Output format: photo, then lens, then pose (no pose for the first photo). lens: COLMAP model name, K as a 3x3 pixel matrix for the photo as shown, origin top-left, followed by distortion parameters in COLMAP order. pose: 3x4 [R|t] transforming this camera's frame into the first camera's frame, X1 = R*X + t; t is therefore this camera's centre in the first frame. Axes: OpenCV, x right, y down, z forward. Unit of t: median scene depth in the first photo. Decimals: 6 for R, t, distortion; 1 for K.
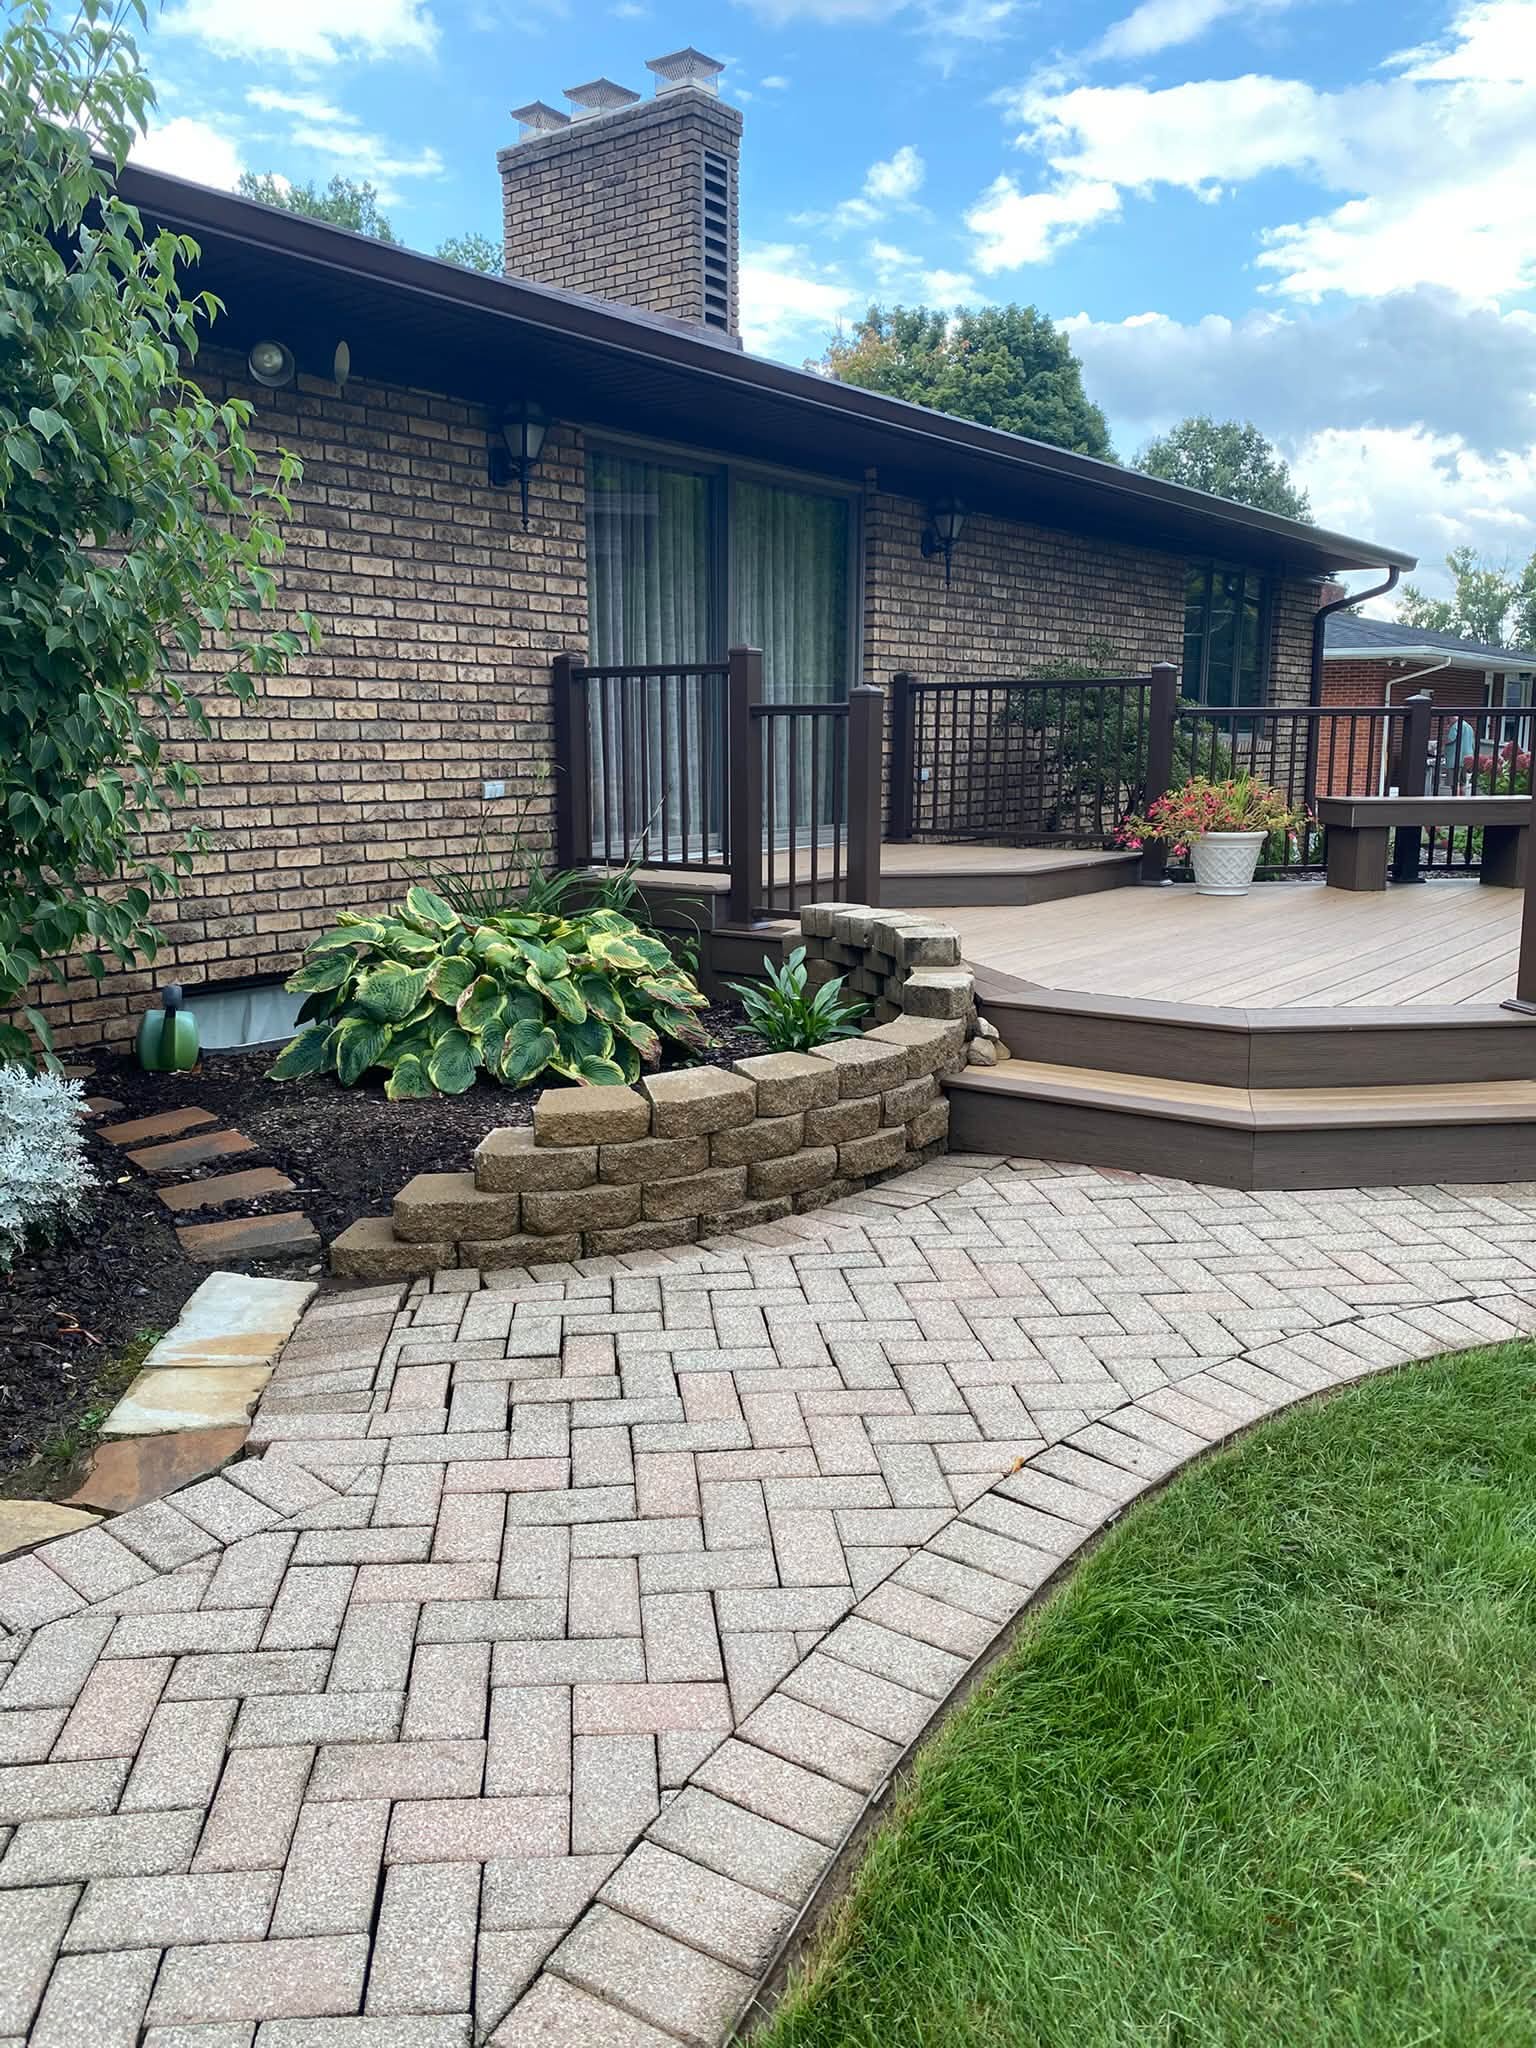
lens RADIAL K [[1550.1, 0, 765.6], [0, 1550.1, 1016.1], [0, 0, 1]] dist [0.023313, -0.005406]
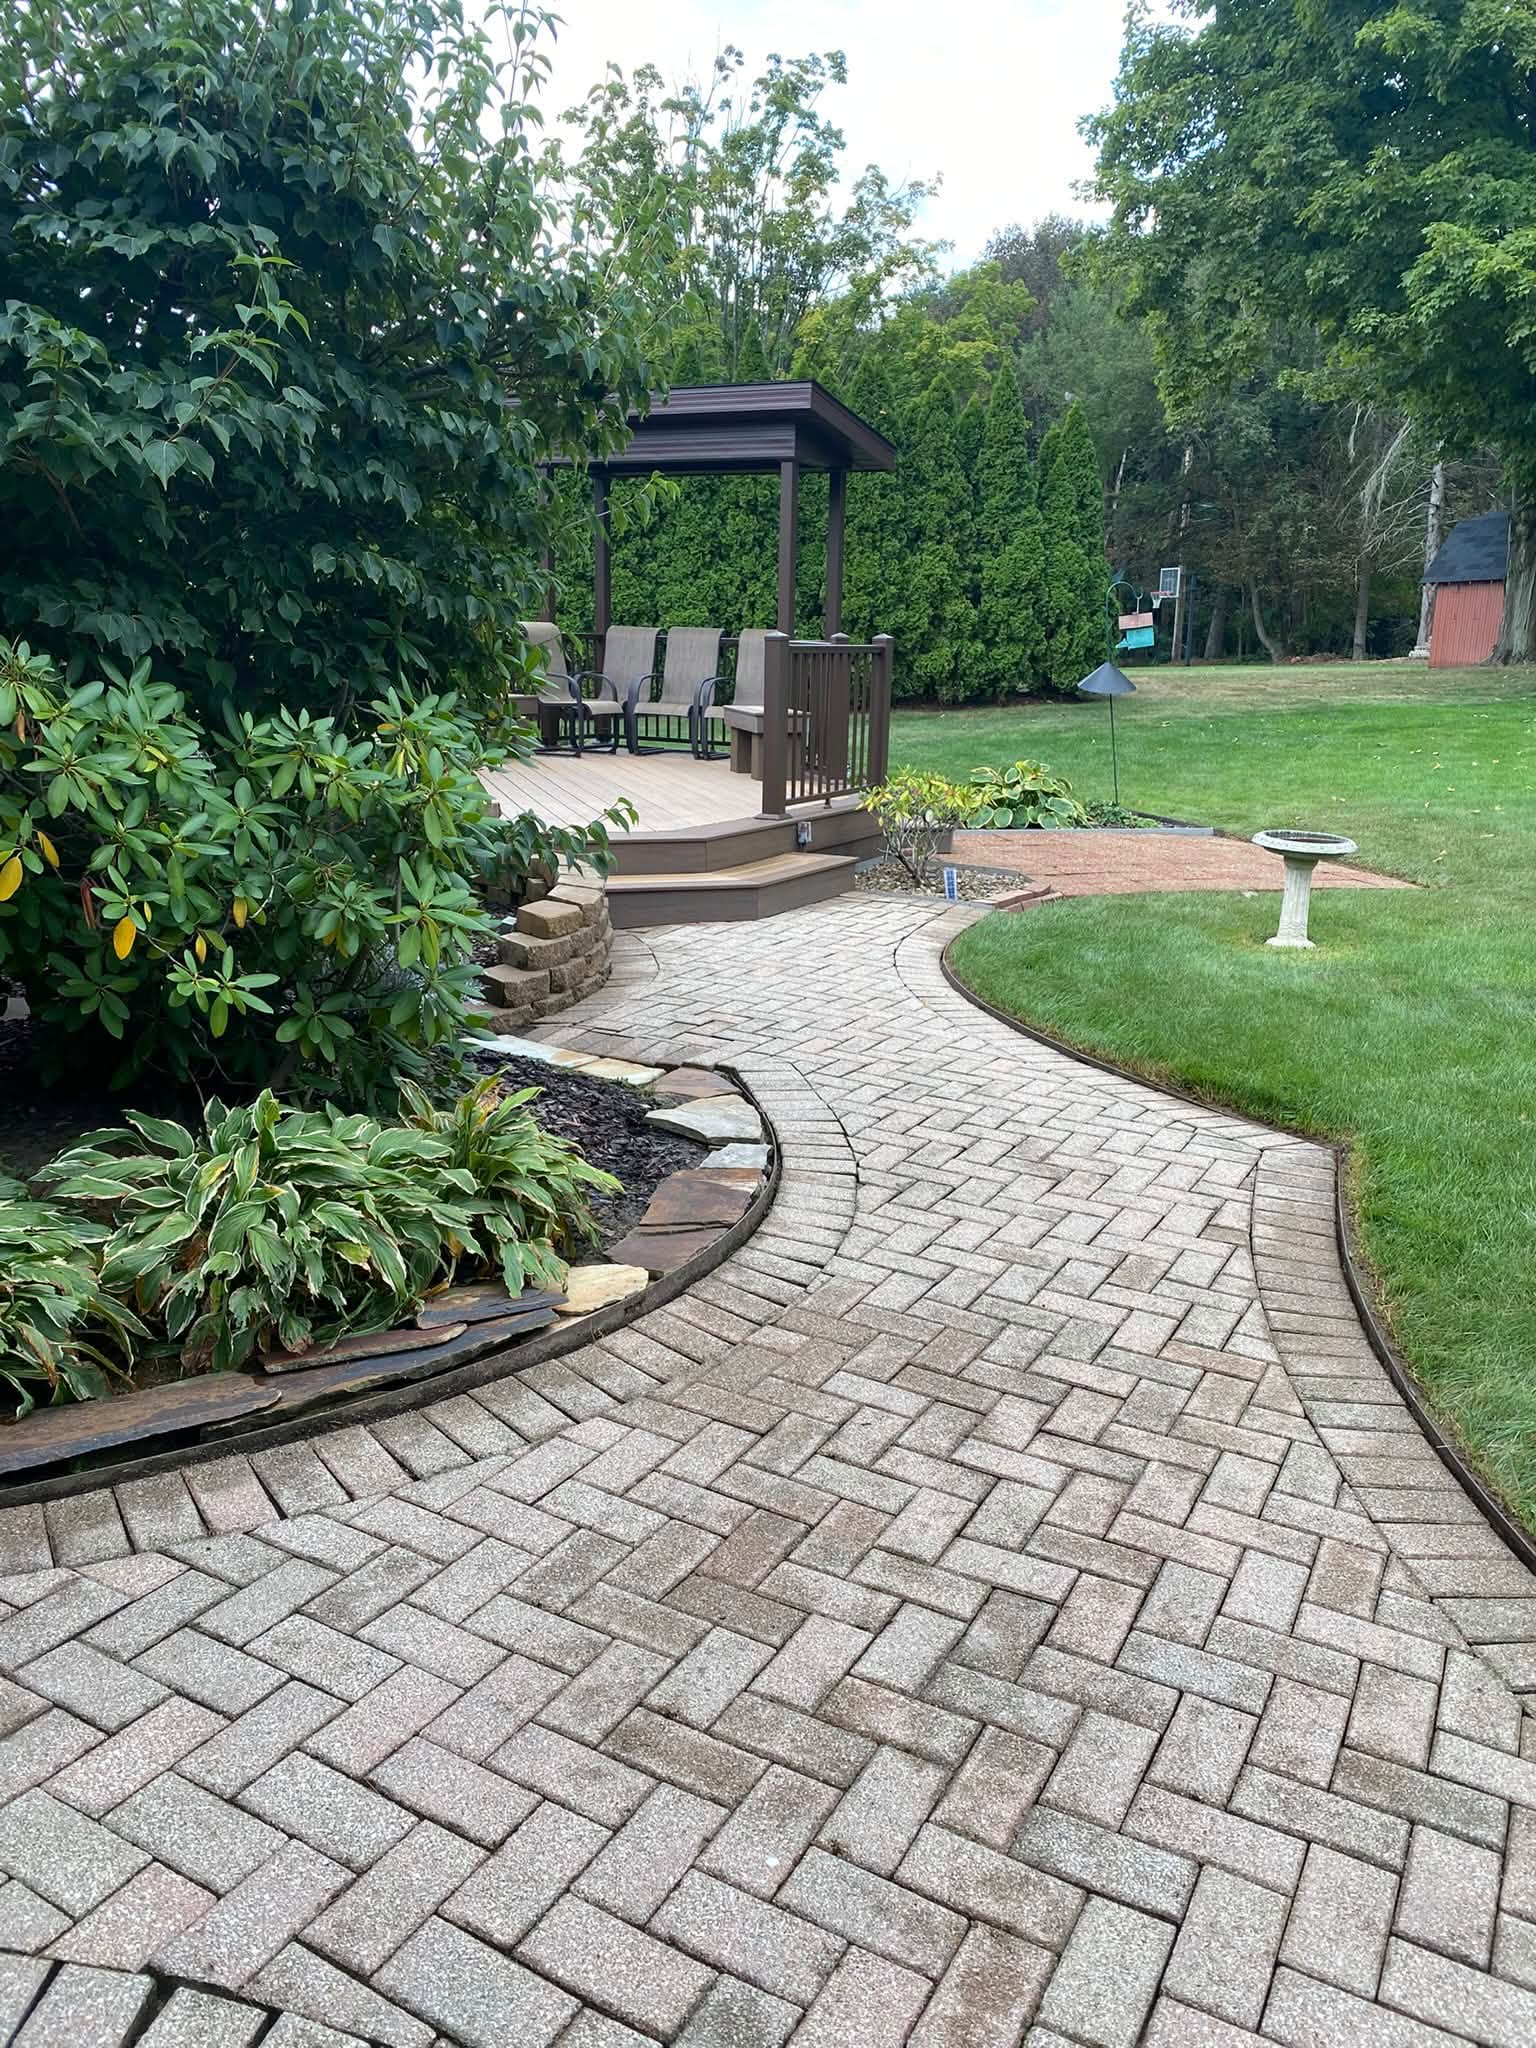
lens RADIAL K [[1550.1, 0, 767.2], [0, 1550.1, 1024.9], [0, 0, 1]] dist [0.023313, -0.005406]
pose [[0.581703, -0.182587, 0.792644, -1.045269], [0.117022, 0.983128, 0.140586, -0.022614], [-0.804940, 0.010977, 0.593255, -0.116051]]
